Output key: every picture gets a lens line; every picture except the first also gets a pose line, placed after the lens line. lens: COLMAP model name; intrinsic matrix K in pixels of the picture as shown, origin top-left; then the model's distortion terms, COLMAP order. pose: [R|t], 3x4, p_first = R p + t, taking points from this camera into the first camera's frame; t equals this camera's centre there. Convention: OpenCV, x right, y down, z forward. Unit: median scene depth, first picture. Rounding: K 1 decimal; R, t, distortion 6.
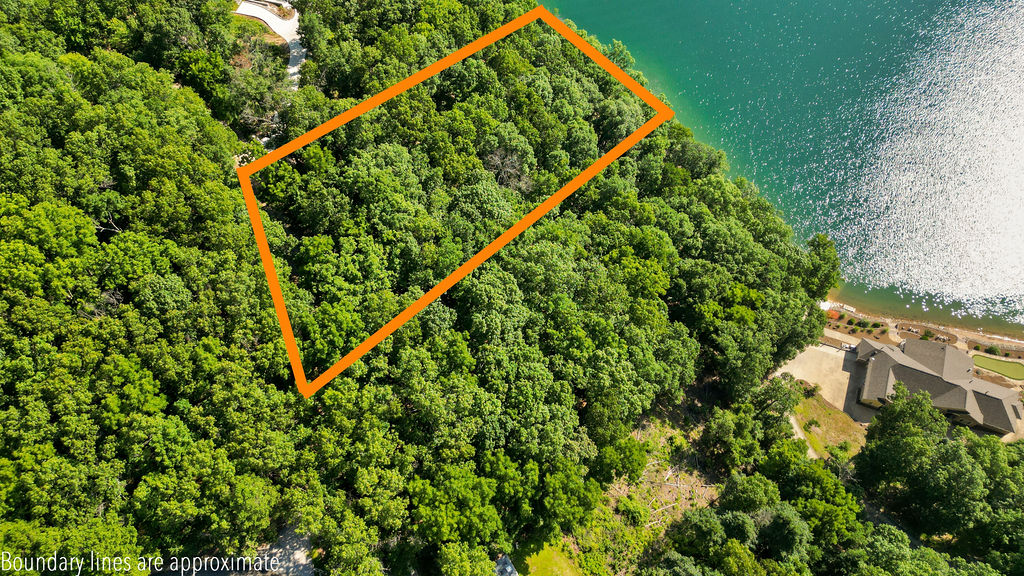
lens RADIAL K [[724.2, 0, 517.1], [0, 724.2, 286.5], [0, 0, 1]] dist [0.064769, -0.061495]
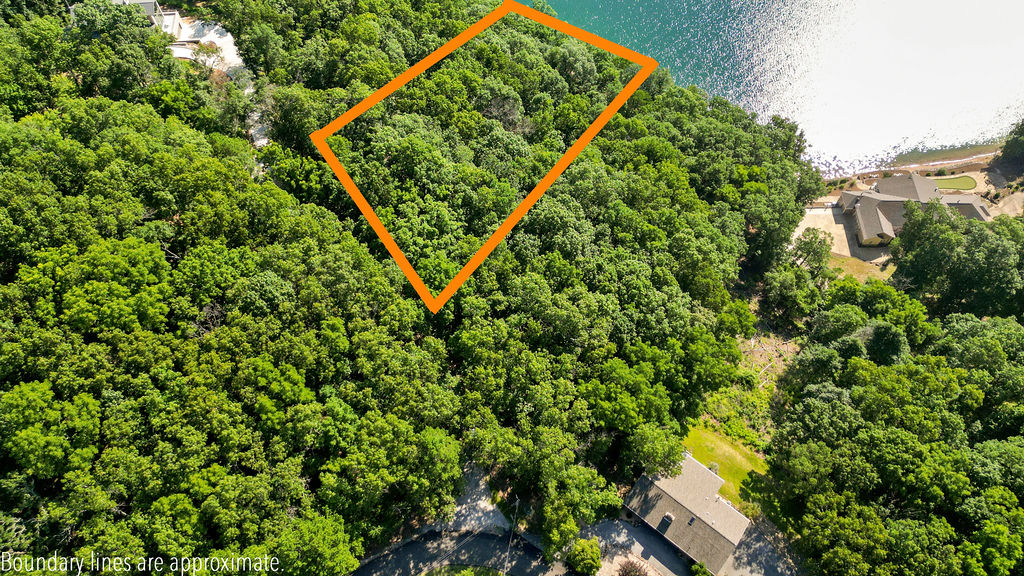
lens RADIAL K [[724.2, 0, 517.1], [0, 724.2, 286.5], [0, 0, 1]] dist [0.064769, -0.061495]
pose [[0.938052, -0.297941, 0.176891, -0.334860], [0.306392, 0.951653, -0.021909, 0.121859], [-0.161811, 0.074749, 0.983987, 0.013469]]
